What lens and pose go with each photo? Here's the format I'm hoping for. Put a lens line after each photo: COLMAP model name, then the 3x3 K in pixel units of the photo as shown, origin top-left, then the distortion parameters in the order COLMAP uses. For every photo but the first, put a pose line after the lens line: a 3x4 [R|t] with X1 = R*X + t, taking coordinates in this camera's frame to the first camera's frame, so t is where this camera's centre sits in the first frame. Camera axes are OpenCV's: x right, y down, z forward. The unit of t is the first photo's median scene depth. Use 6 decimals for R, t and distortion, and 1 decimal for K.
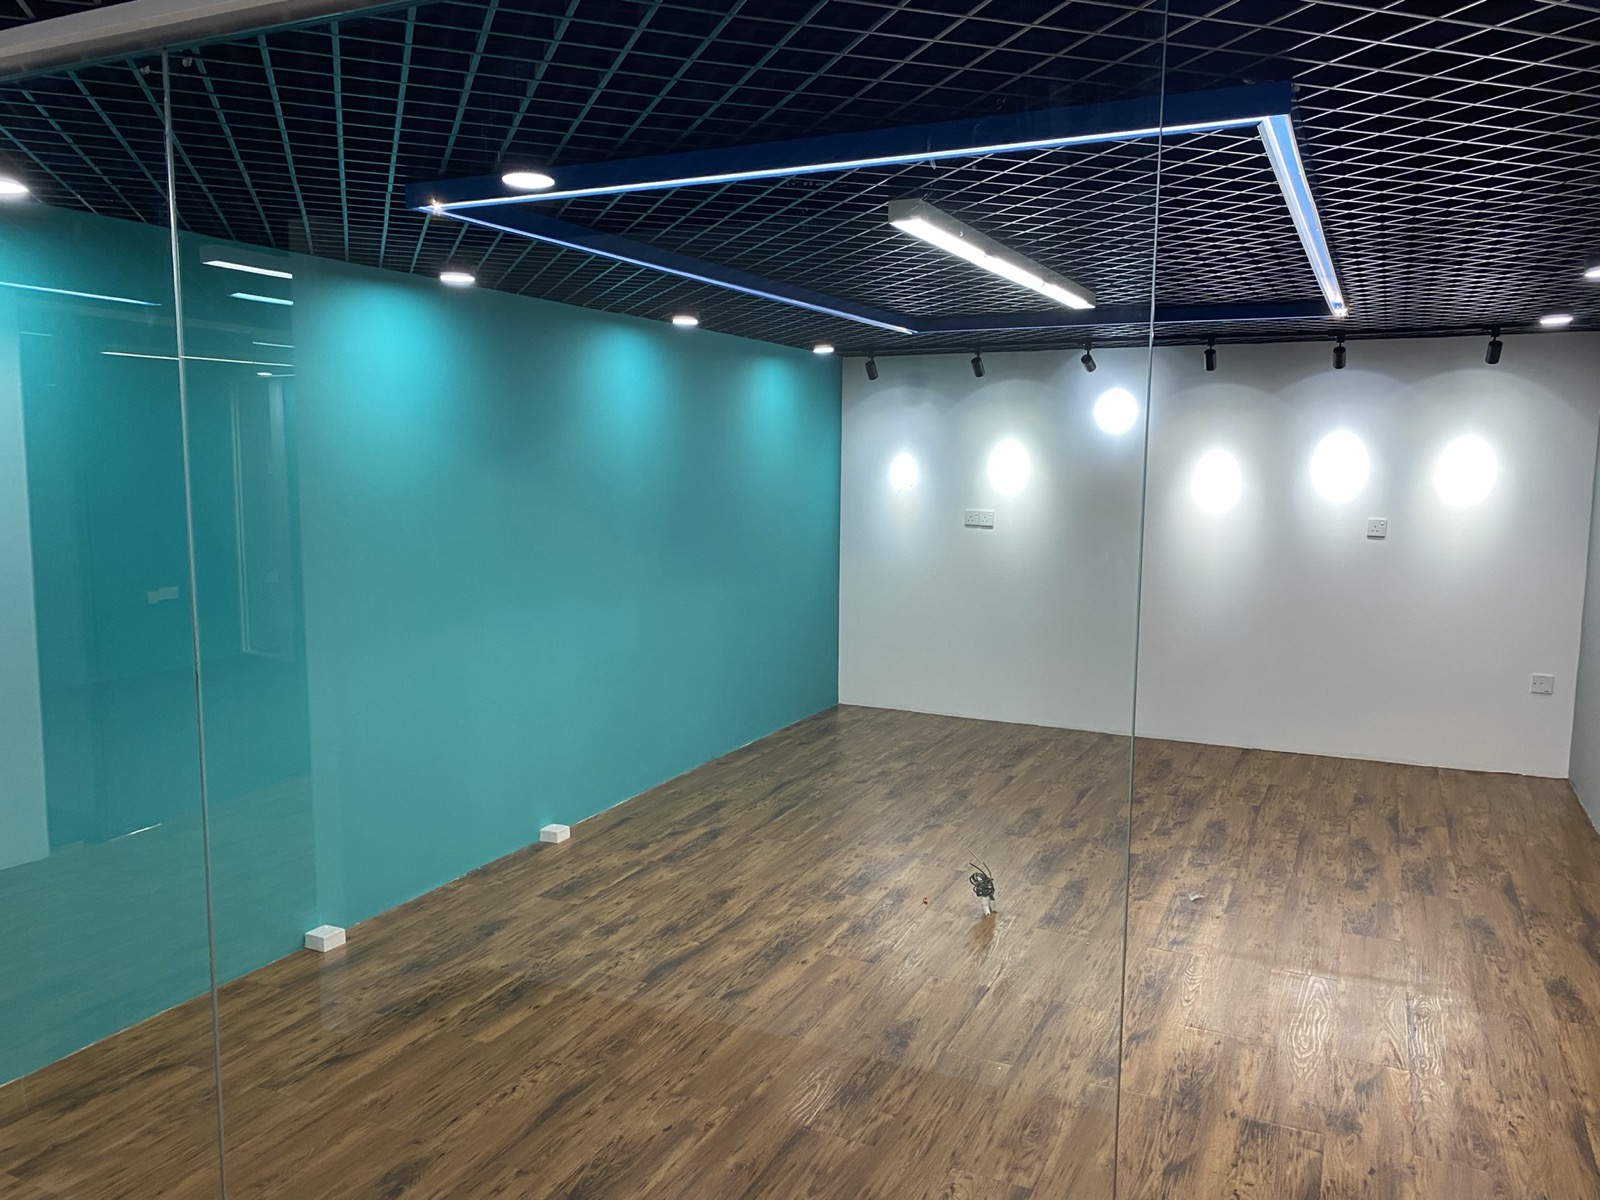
lens RADIAL K [[1233.5, 0, 796.0], [0, 1233.5, 590.4], [0, 0, 1]] dist [0.058700, -0.067221]
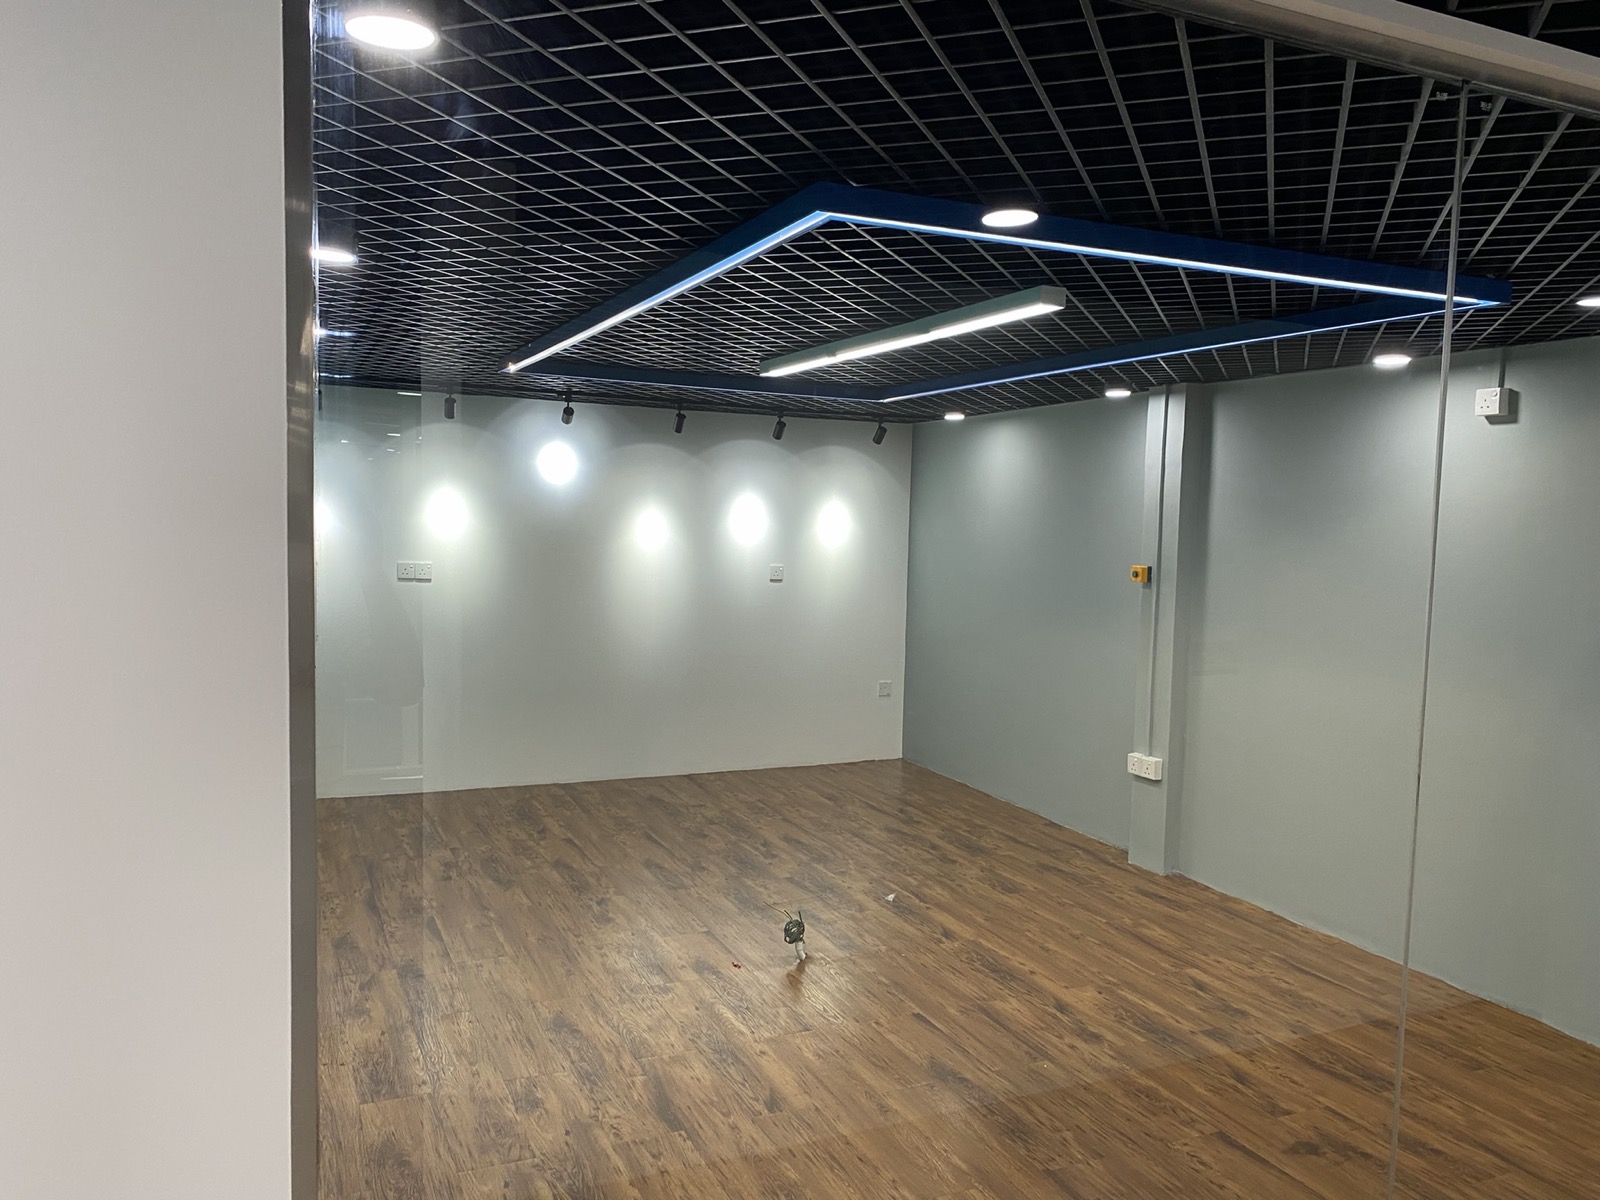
lens RADIAL K [[1233.5, 0, 800.2], [0, 1233.5, 603.9], [0, 0, 1]] dist [0.058700, -0.067221]
pose [[0.636550, -0.045984, 0.769863, -0.507478], [0.059326, 0.998183, 0.010569, -0.036575], [-0.768950, 0.038945, 0.638121, 0.265954]]
